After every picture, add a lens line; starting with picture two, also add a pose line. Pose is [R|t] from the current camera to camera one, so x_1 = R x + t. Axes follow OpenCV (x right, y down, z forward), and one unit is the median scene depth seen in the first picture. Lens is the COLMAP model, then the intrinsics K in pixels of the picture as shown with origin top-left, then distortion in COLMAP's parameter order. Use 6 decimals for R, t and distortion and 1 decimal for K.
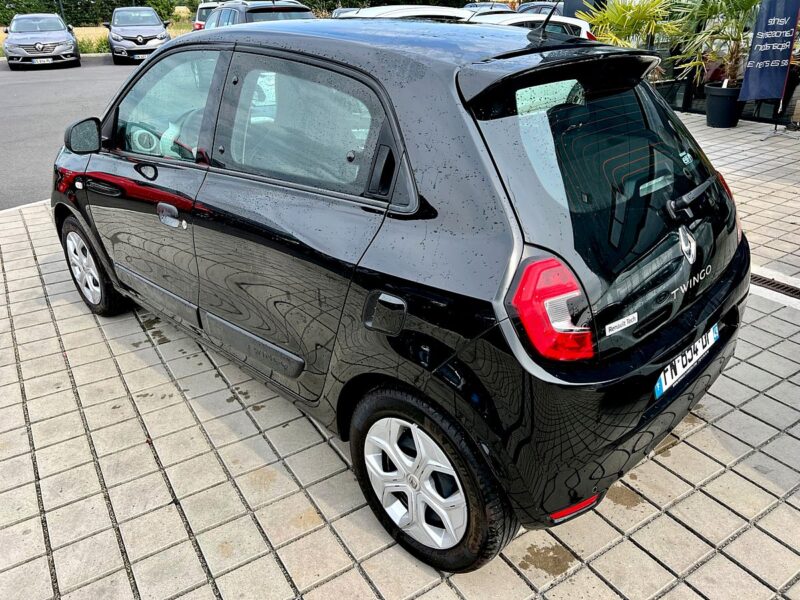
lens RADIAL K [[608.2, 0, 400.0], [0, 608.2, 300.0], [0, 0, 1]] dist [0.058195, -0.076417]
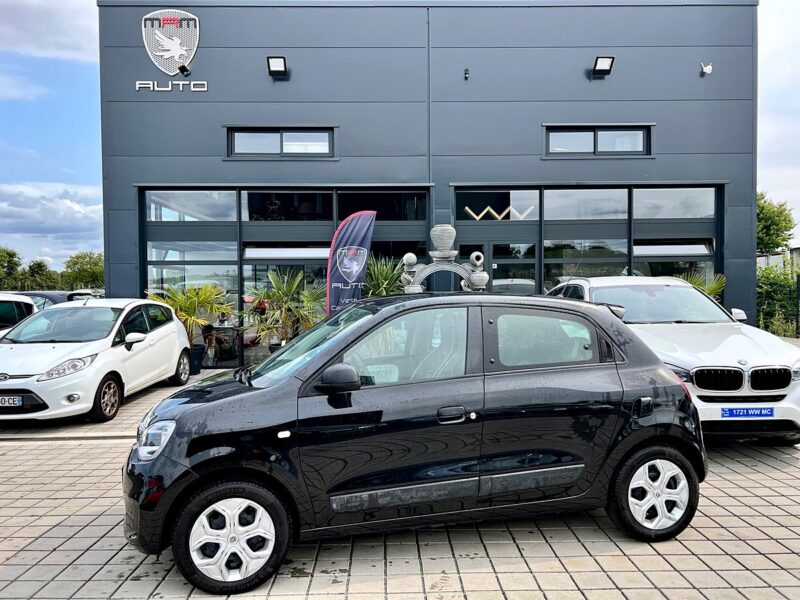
lens RADIAL K [[608.2, 0, 400.0], [0, 608.2, 300.0], [0, 0, 1]] dist [0.058195, -0.076417]
pose [[0.531503, -0.016862, 0.846888, -1.780106], [0.368183, 0.905014, -0.213051, -0.136986], [-0.762853, 0.425048, 0.487226, 0.321767]]
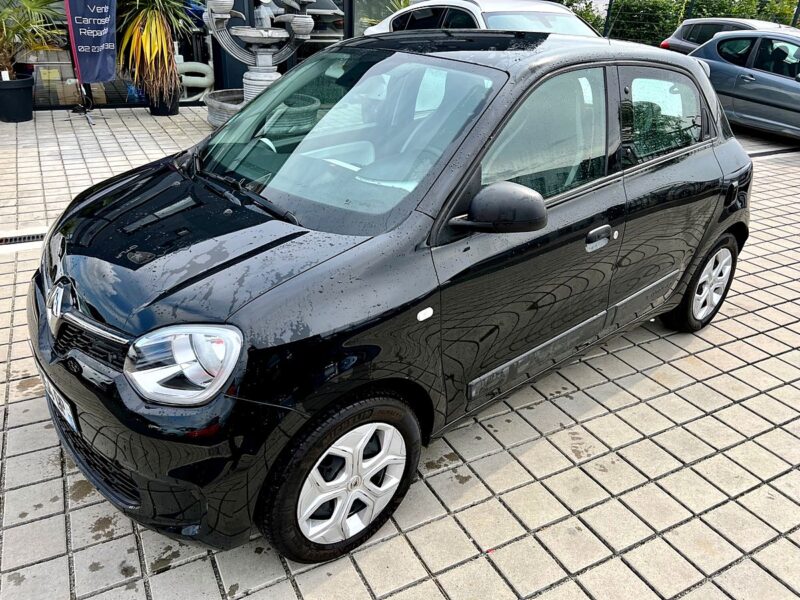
lens RADIAL K [[608.2, 0, 400.0], [0, 608.2, 300.0], [0, 0, 1]] dist [0.058195, -0.076417]
pose [[0.087983, -0.435961, 0.895655, -1.451114], [0.384882, 0.844192, 0.373103, -0.599053], [-0.918763, 0.311894, 0.242068, 1.193094]]
